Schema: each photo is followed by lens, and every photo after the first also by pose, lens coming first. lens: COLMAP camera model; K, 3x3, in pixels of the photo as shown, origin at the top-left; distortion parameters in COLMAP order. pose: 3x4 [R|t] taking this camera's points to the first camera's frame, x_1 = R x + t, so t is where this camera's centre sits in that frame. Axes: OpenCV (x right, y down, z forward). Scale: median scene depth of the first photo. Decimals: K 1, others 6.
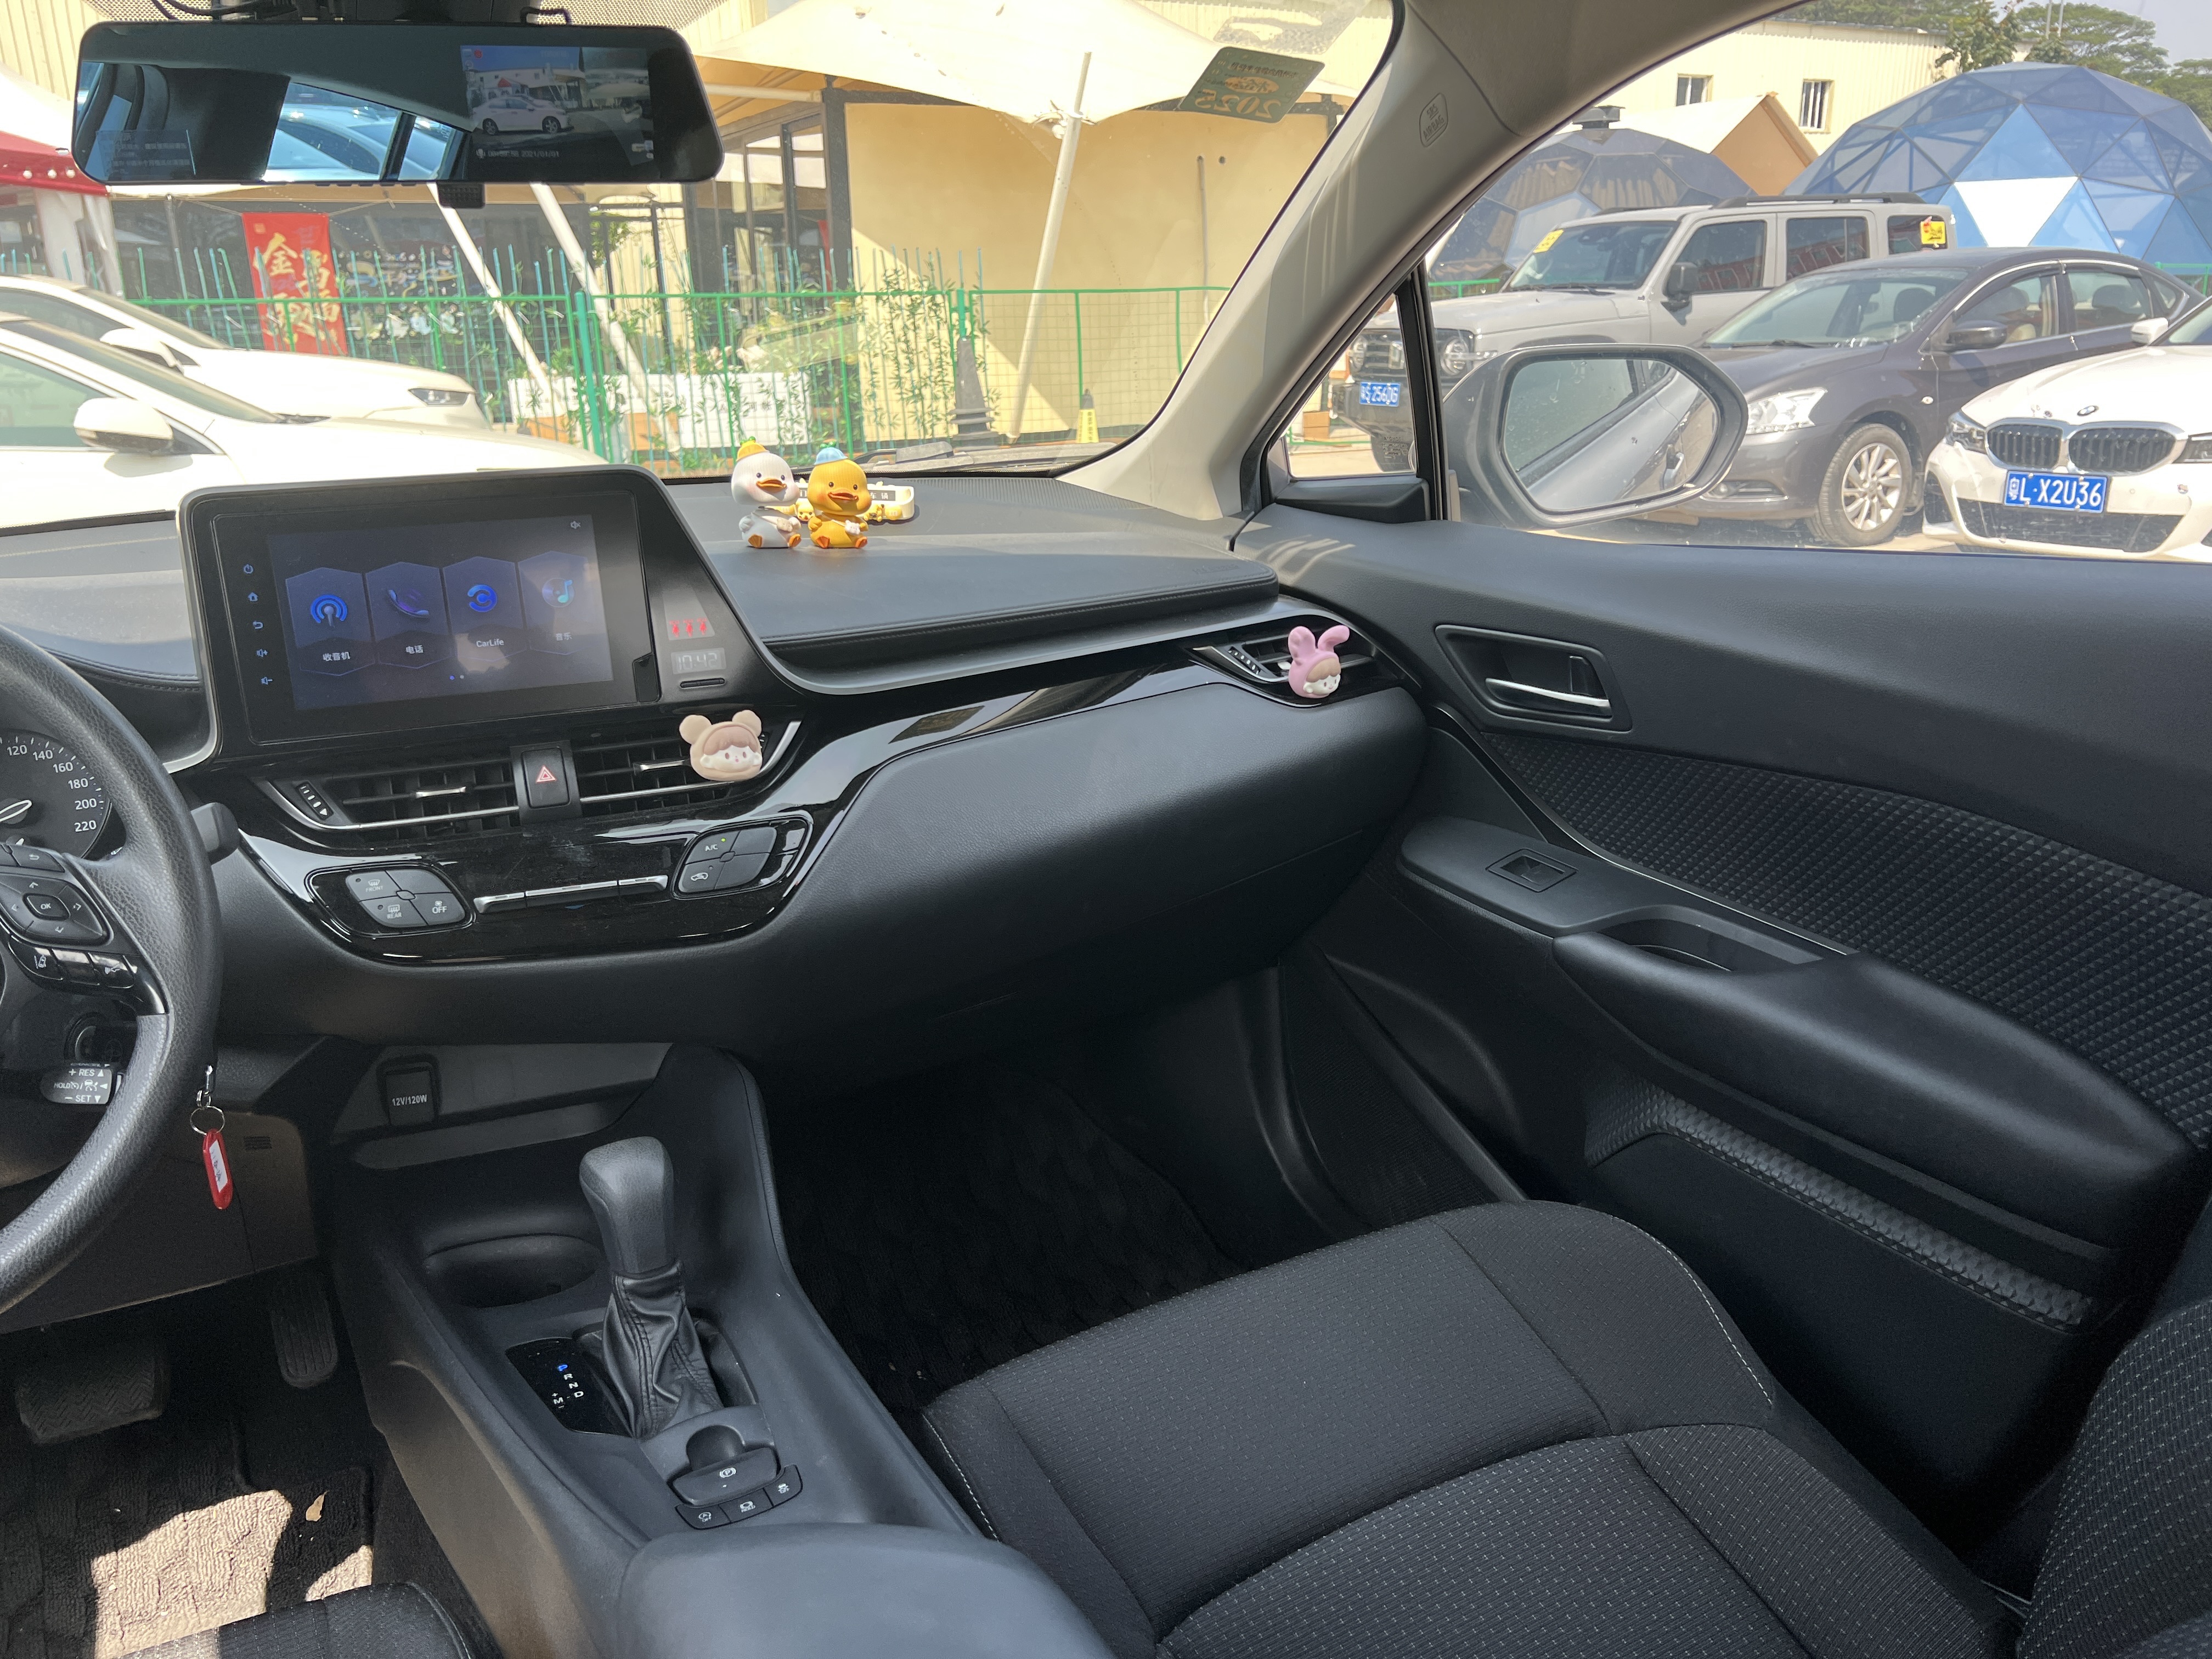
lens RADIAL K [[1678.4, 0, 1109.6], [0, 1678.4, 837.0], [0, 0, 1]] dist [0.055084, -0.070475]
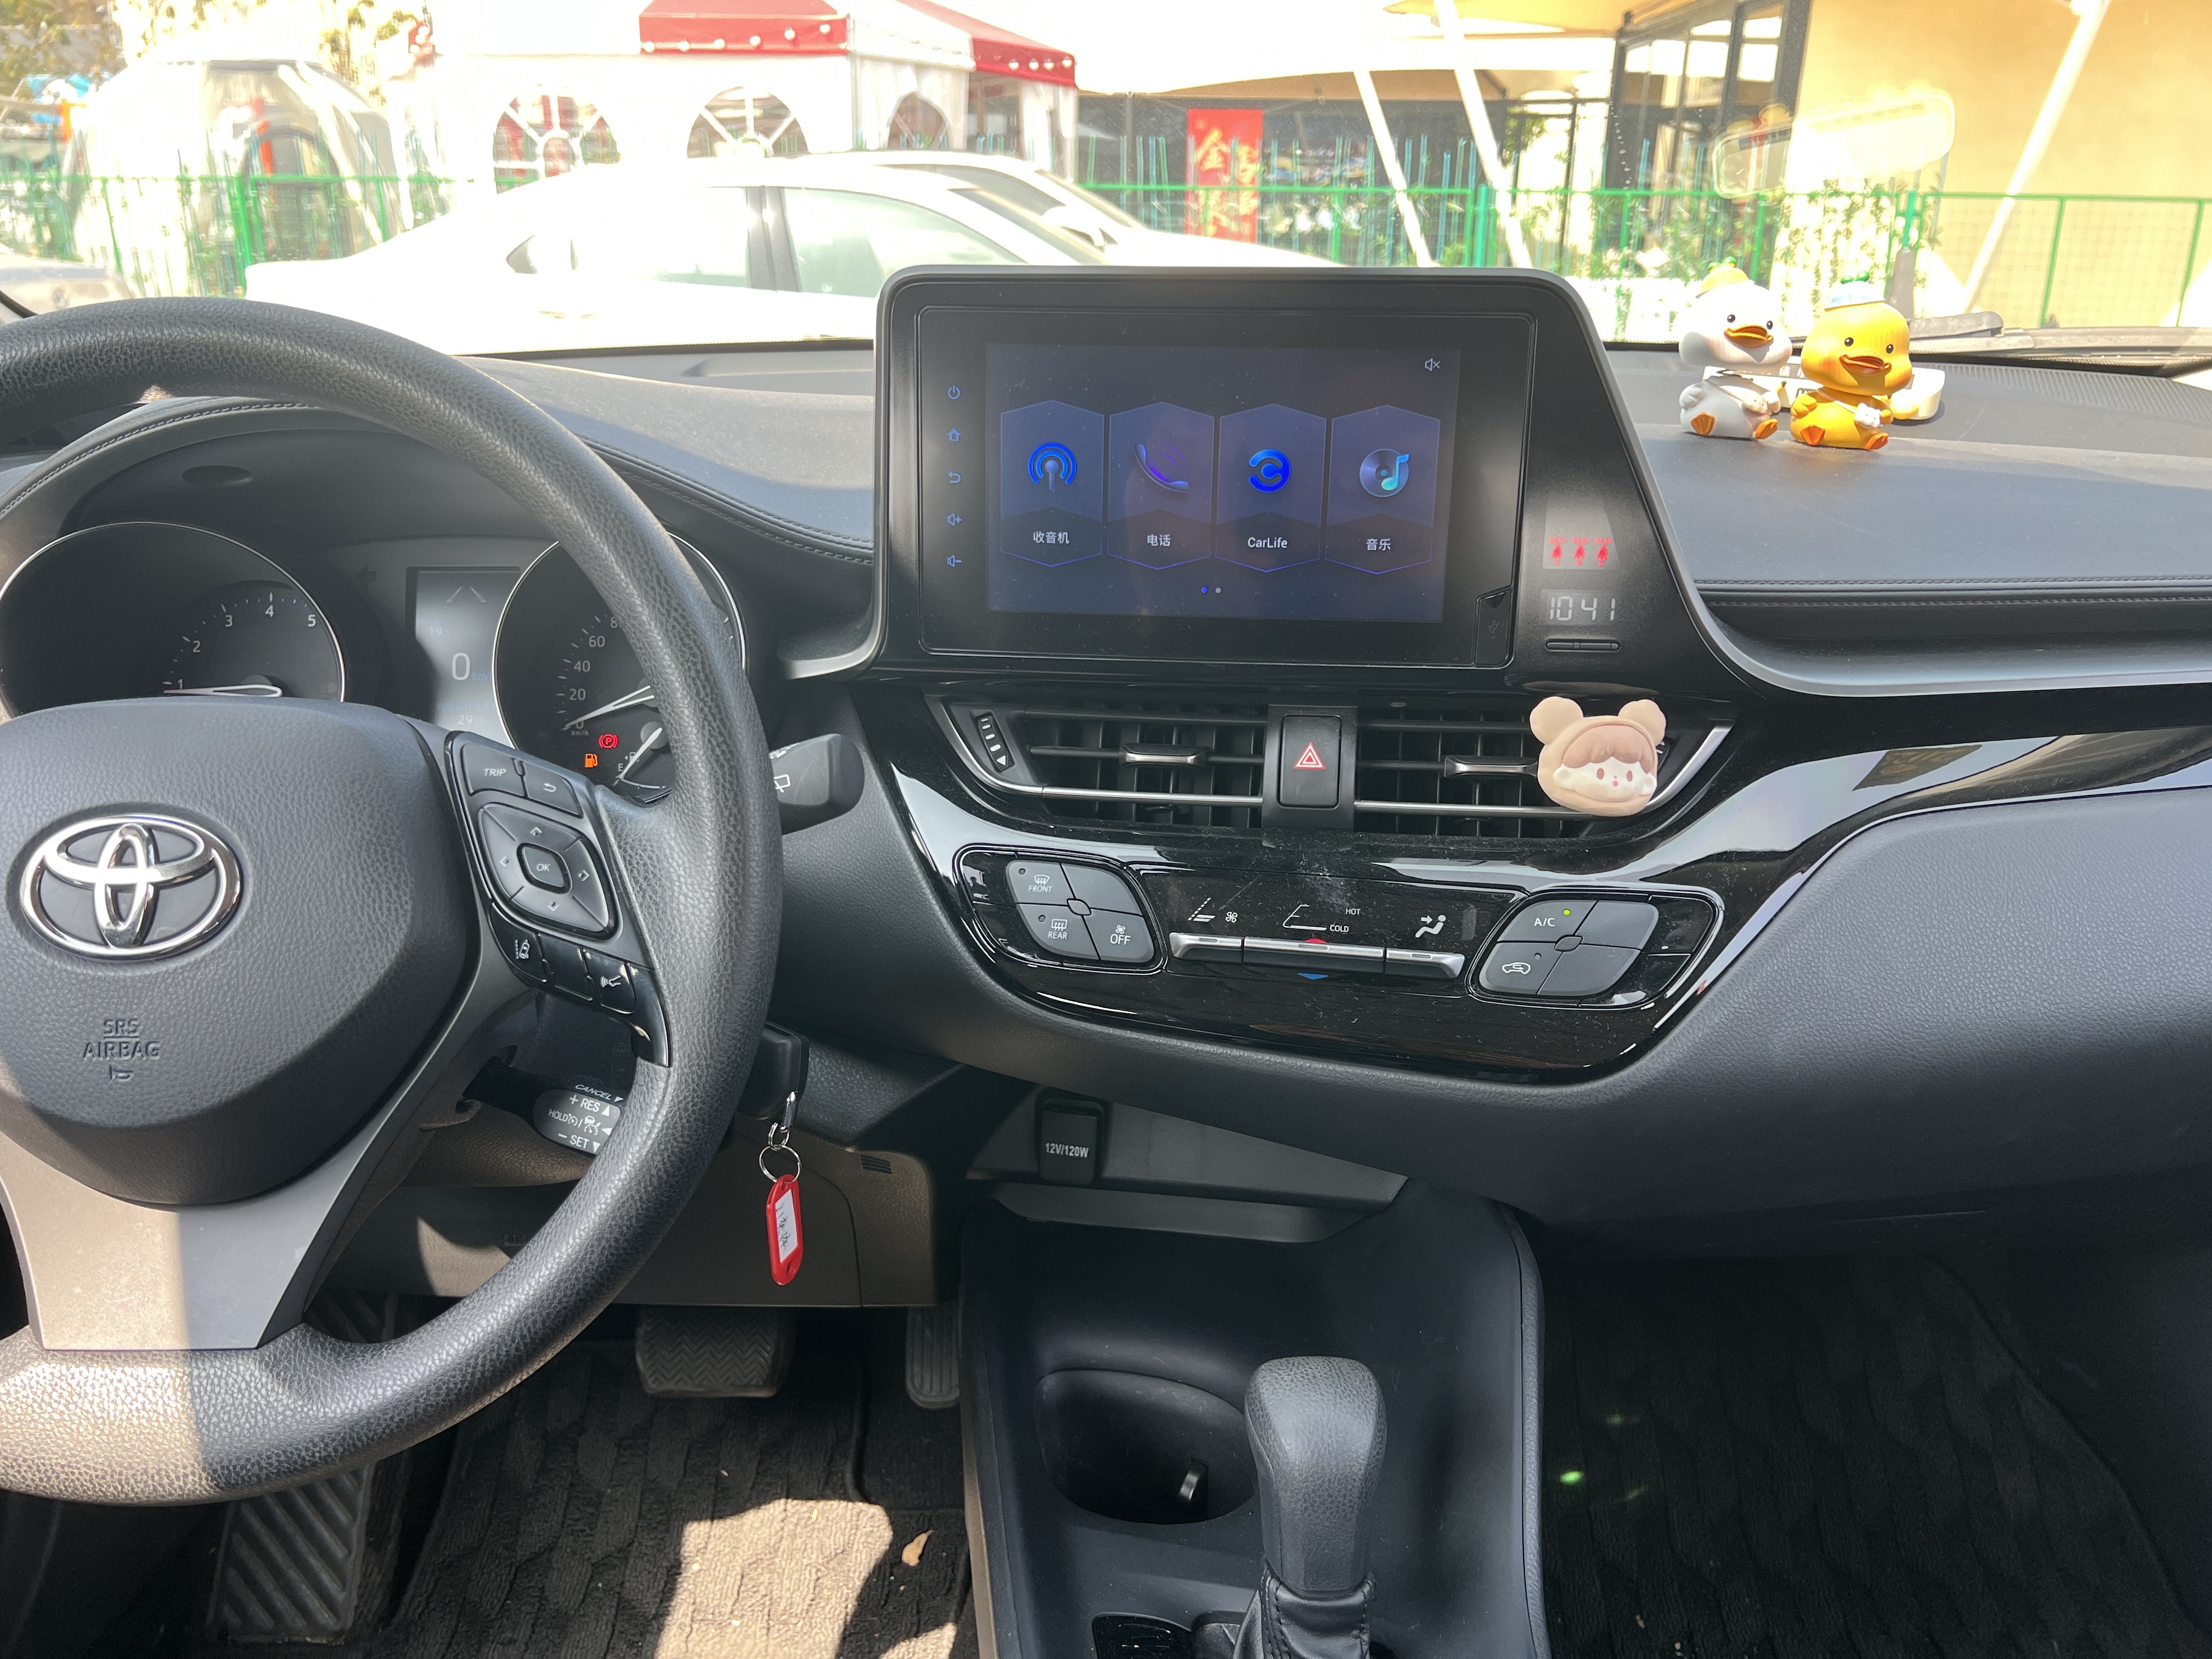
lens RADIAL K [[1678.4, 0, 1101.7], [0, 1678.4, 845.1], [0, 0, 1]] dist [0.055084, -0.070475]
pose [[0.878679, 0.192585, -0.436846, -0.097063], [-0.169565, 0.981260, 0.091526, -0.039935], [0.446286, -0.006348, 0.894868, 0.321550]]
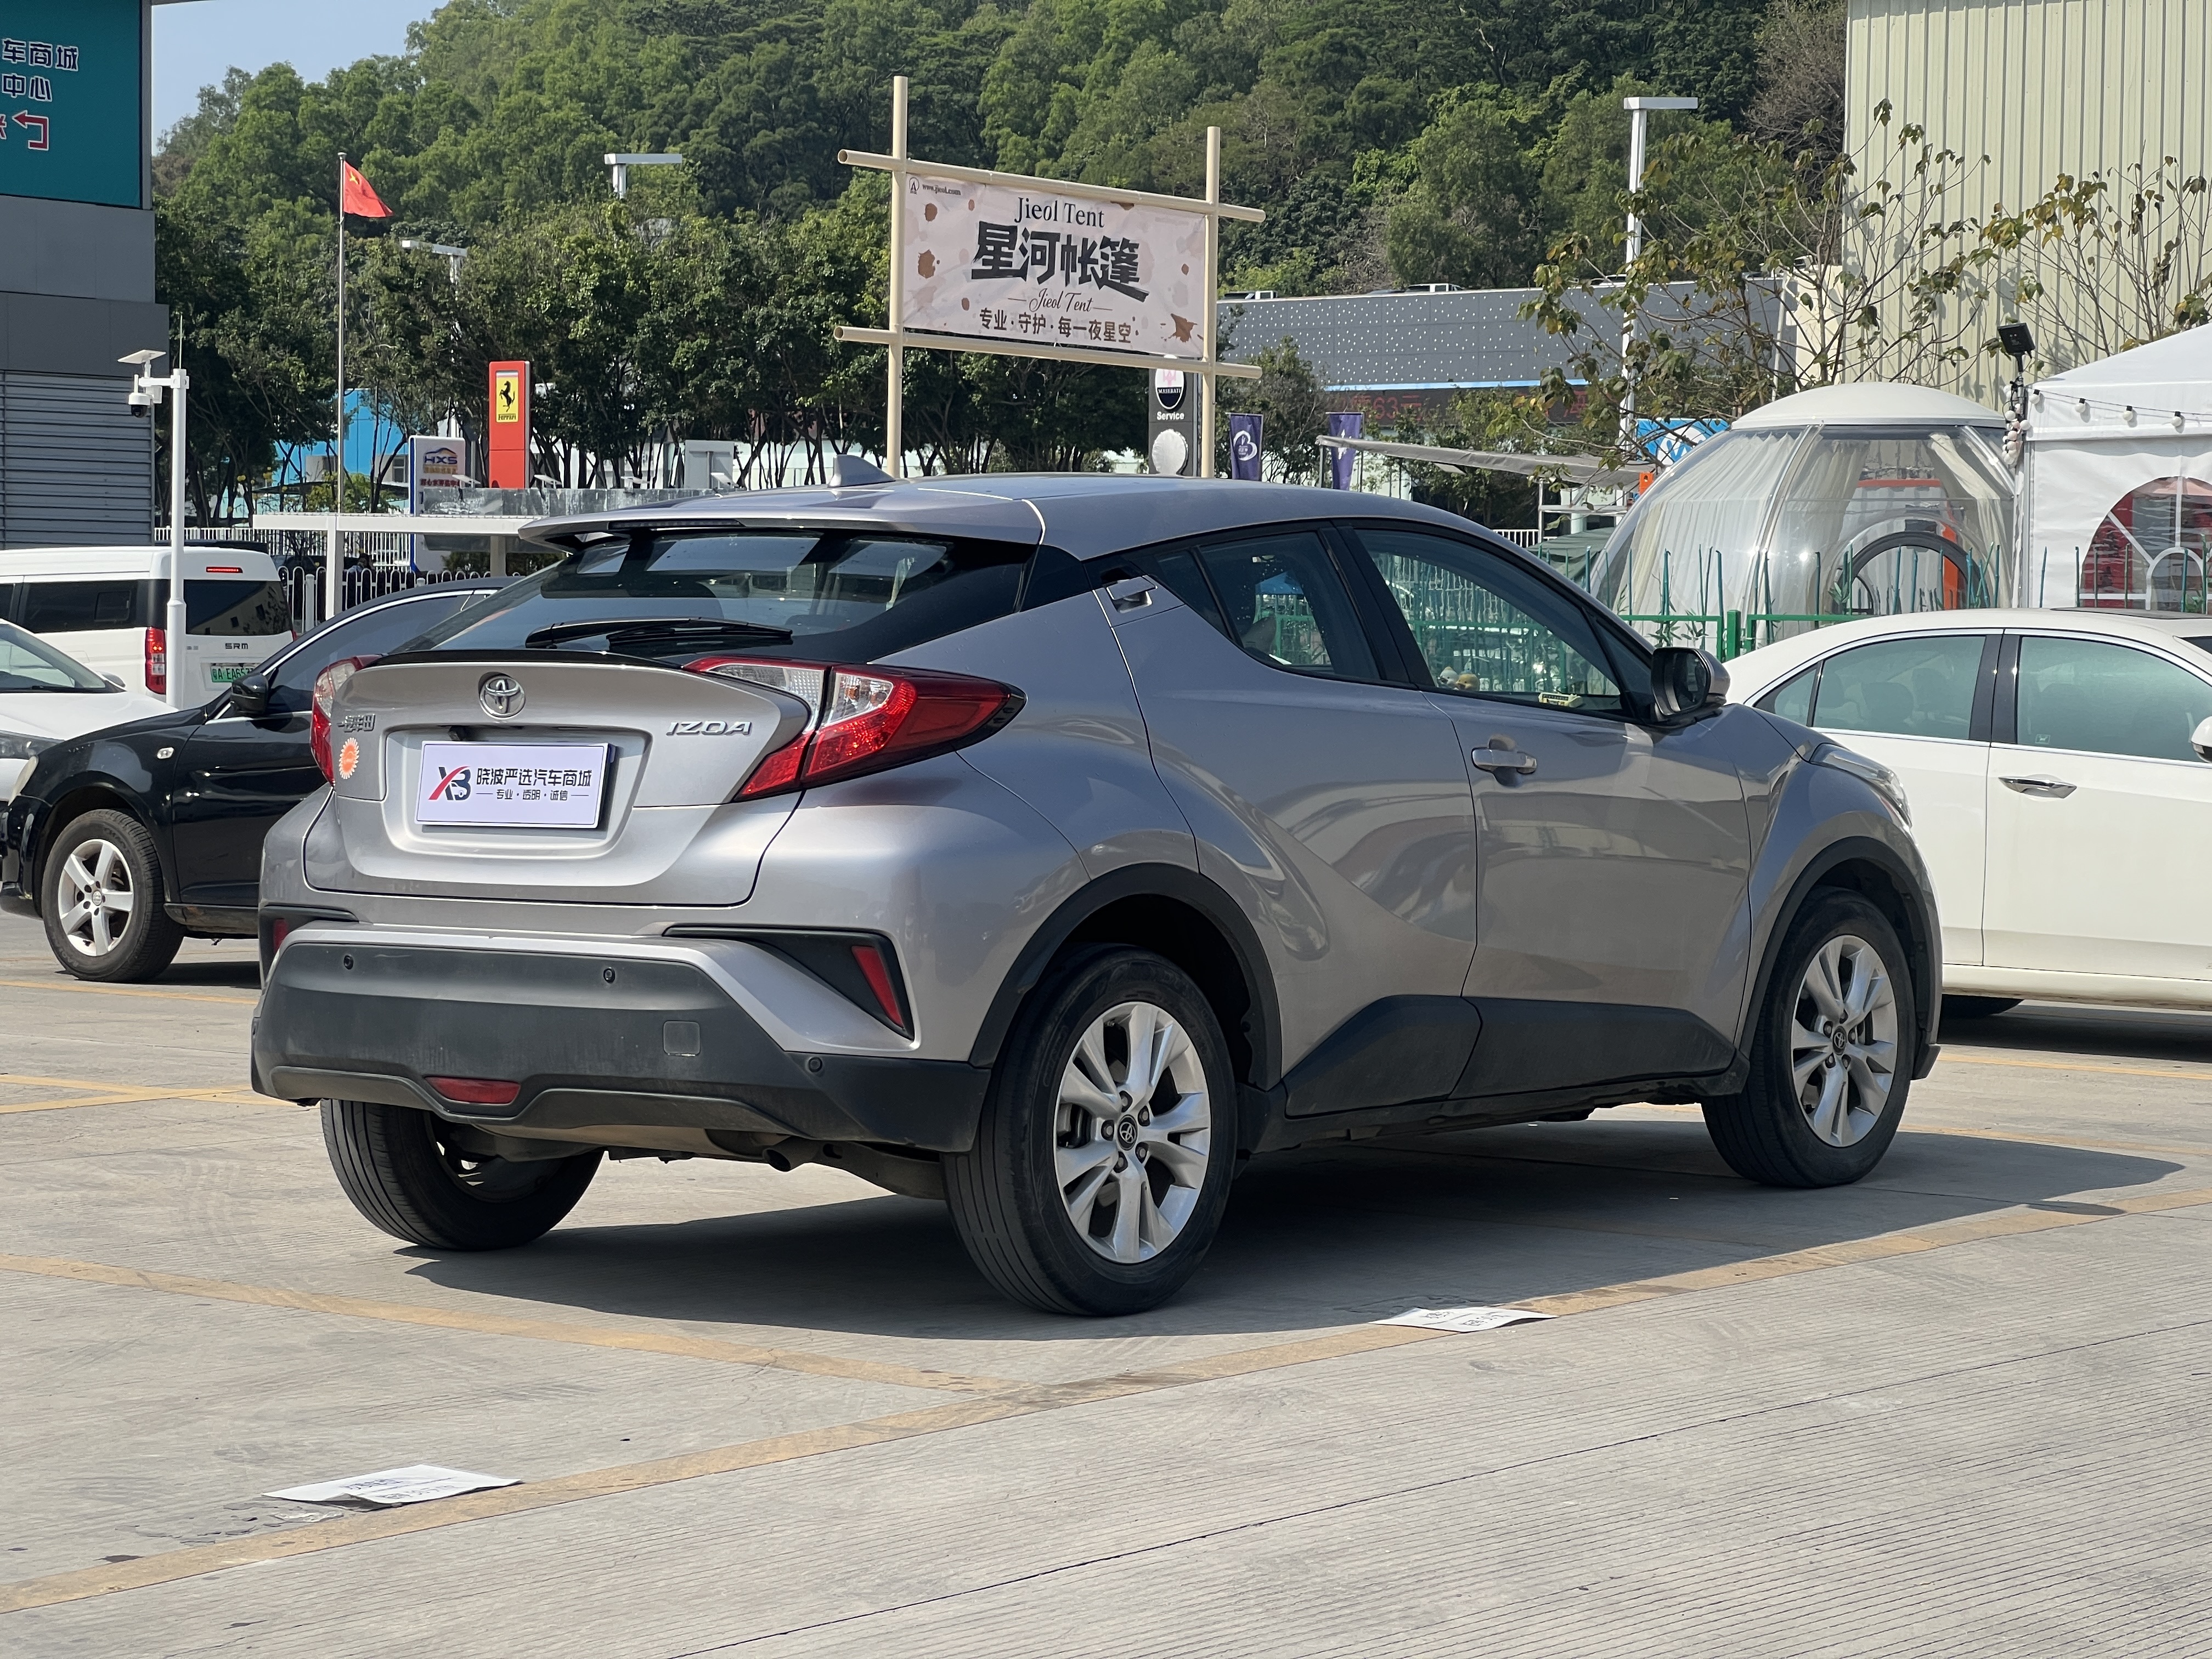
lens RADIAL K [[4908.5, 0, 1121.0], [0, 4908.5, 813.2], [0, 0, 1]] dist [0.239354, 0.000000]
pose [[0.410593, 0.056718, -0.910053, 6.226751], [-0.294616, 0.952782, -0.073542, 0.676318], [0.862911, 0.298312, 0.407915, -2.451445]]
